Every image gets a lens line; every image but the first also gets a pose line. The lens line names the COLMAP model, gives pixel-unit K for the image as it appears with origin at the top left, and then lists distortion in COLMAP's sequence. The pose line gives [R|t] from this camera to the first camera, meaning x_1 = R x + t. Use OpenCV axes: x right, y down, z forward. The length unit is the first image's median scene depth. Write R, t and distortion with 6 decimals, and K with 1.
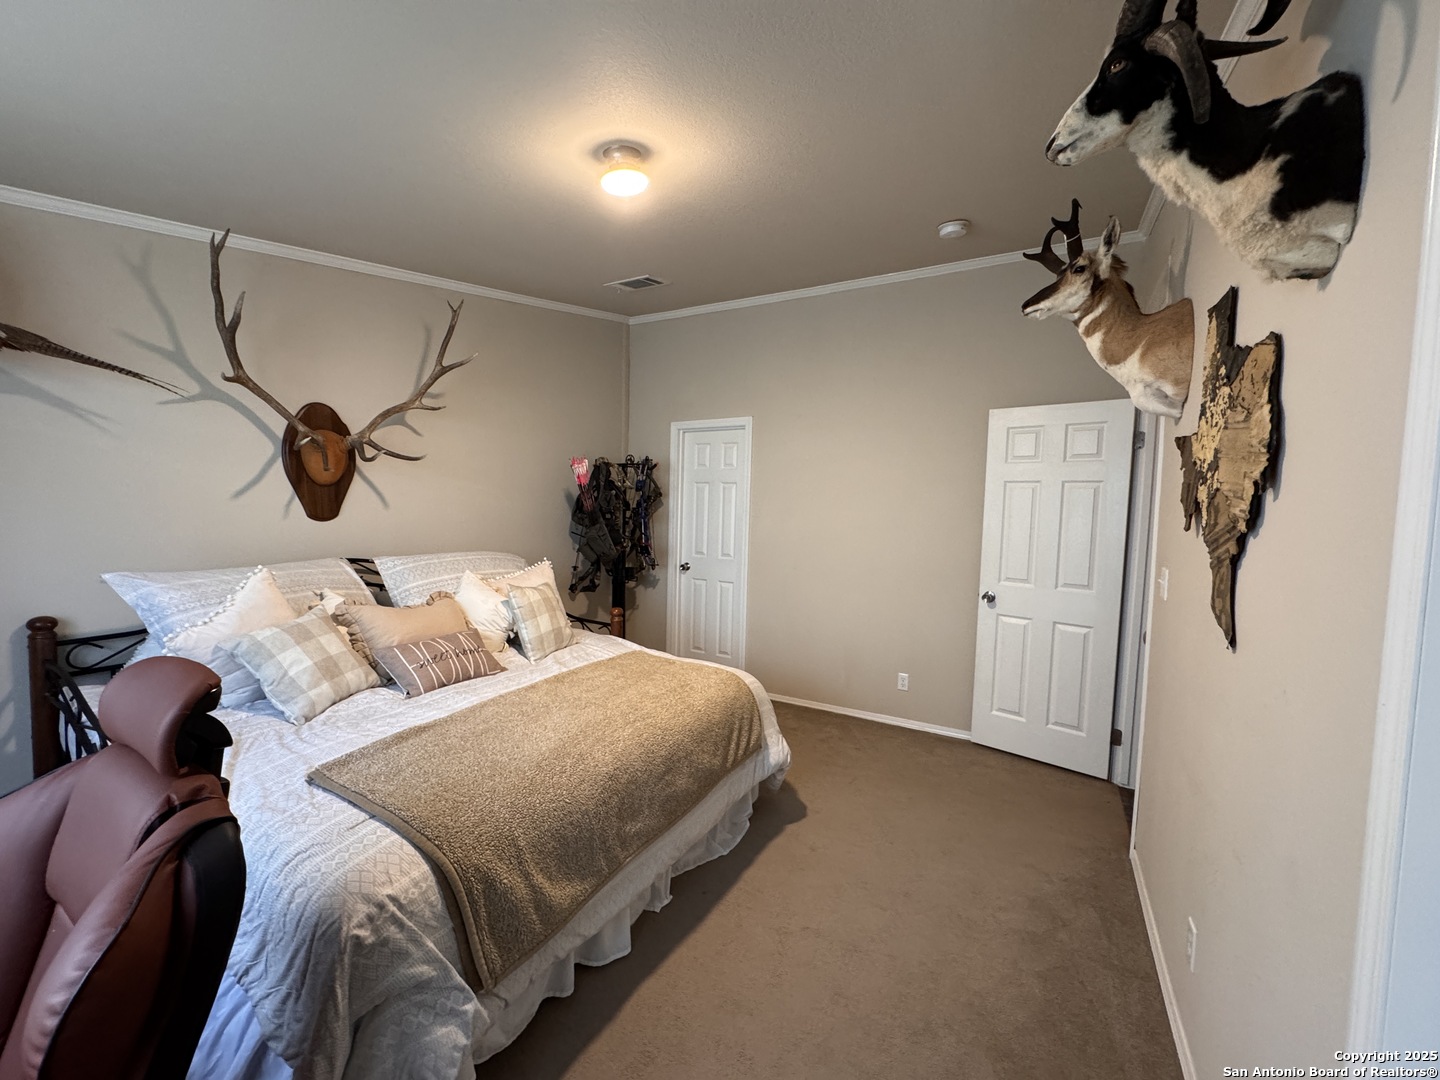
lens RADIAL K [[578.1, 0, 721.7], [0, 578.1, 542.8], [0, 0, 1]] dist [-0.004127, 0.000725]
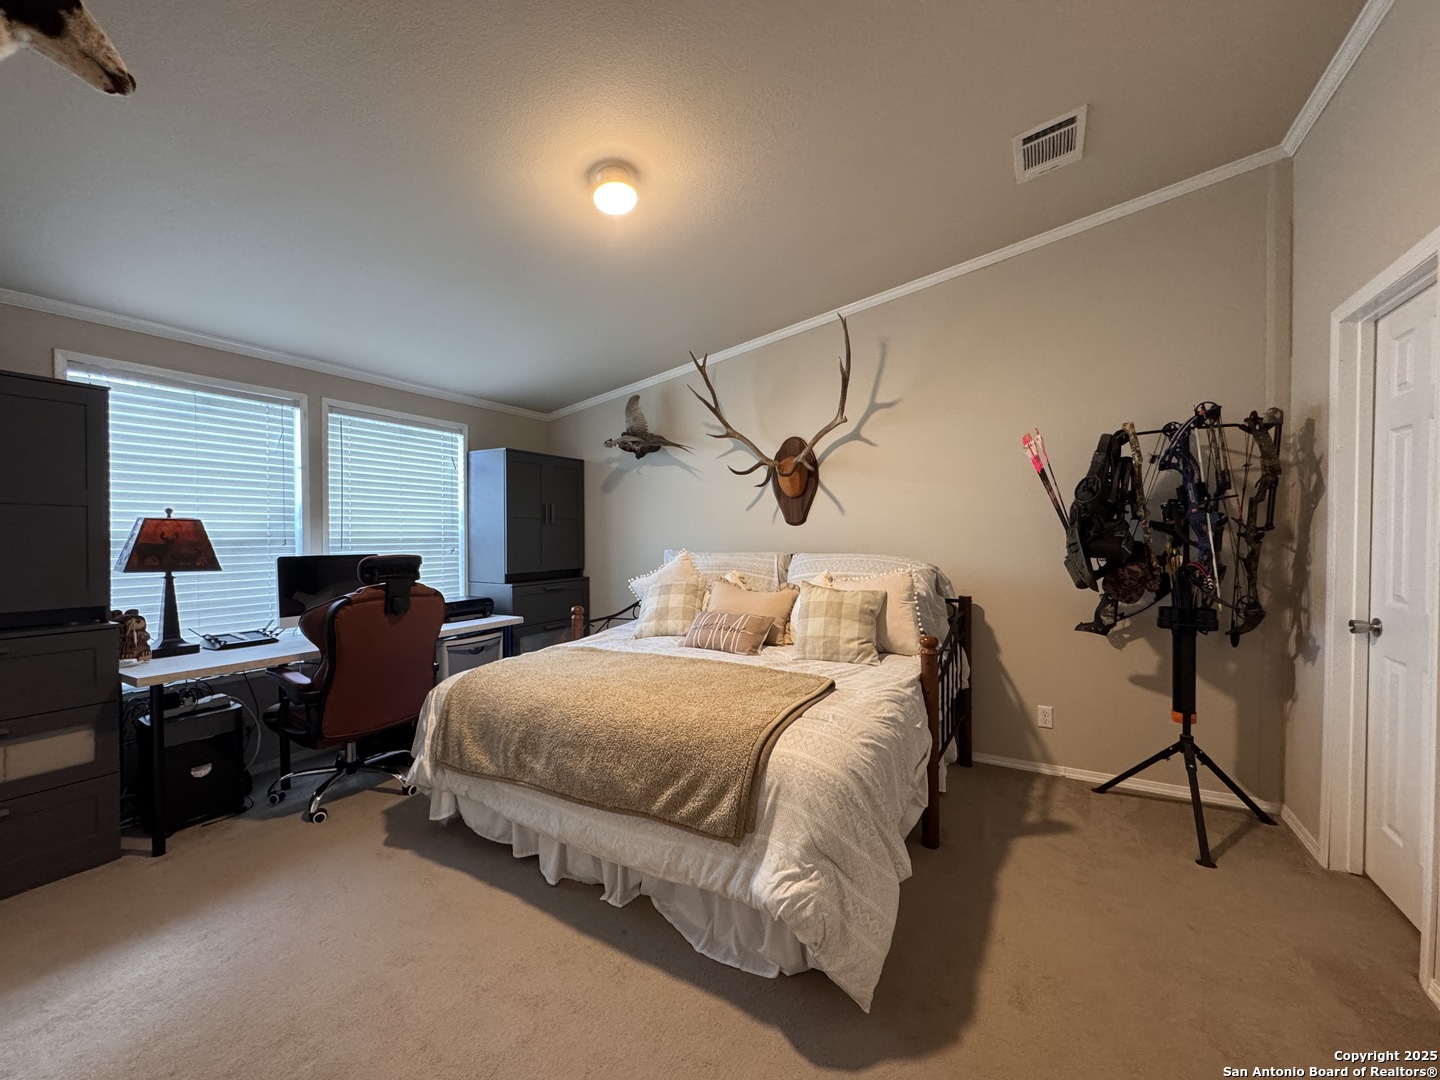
lens RADIAL K [[578.1, 0, 722.2], [0, 578.1, 537.0], [0, 0, 1]] dist [-0.004127, 0.000725]
pose [[-0.025666, -0.006257, -0.999651, 0.753918], [-0.058206, 0.998293, -0.004754, 0.007766], [0.997975, 0.058064, -0.025987, 1.020904]]
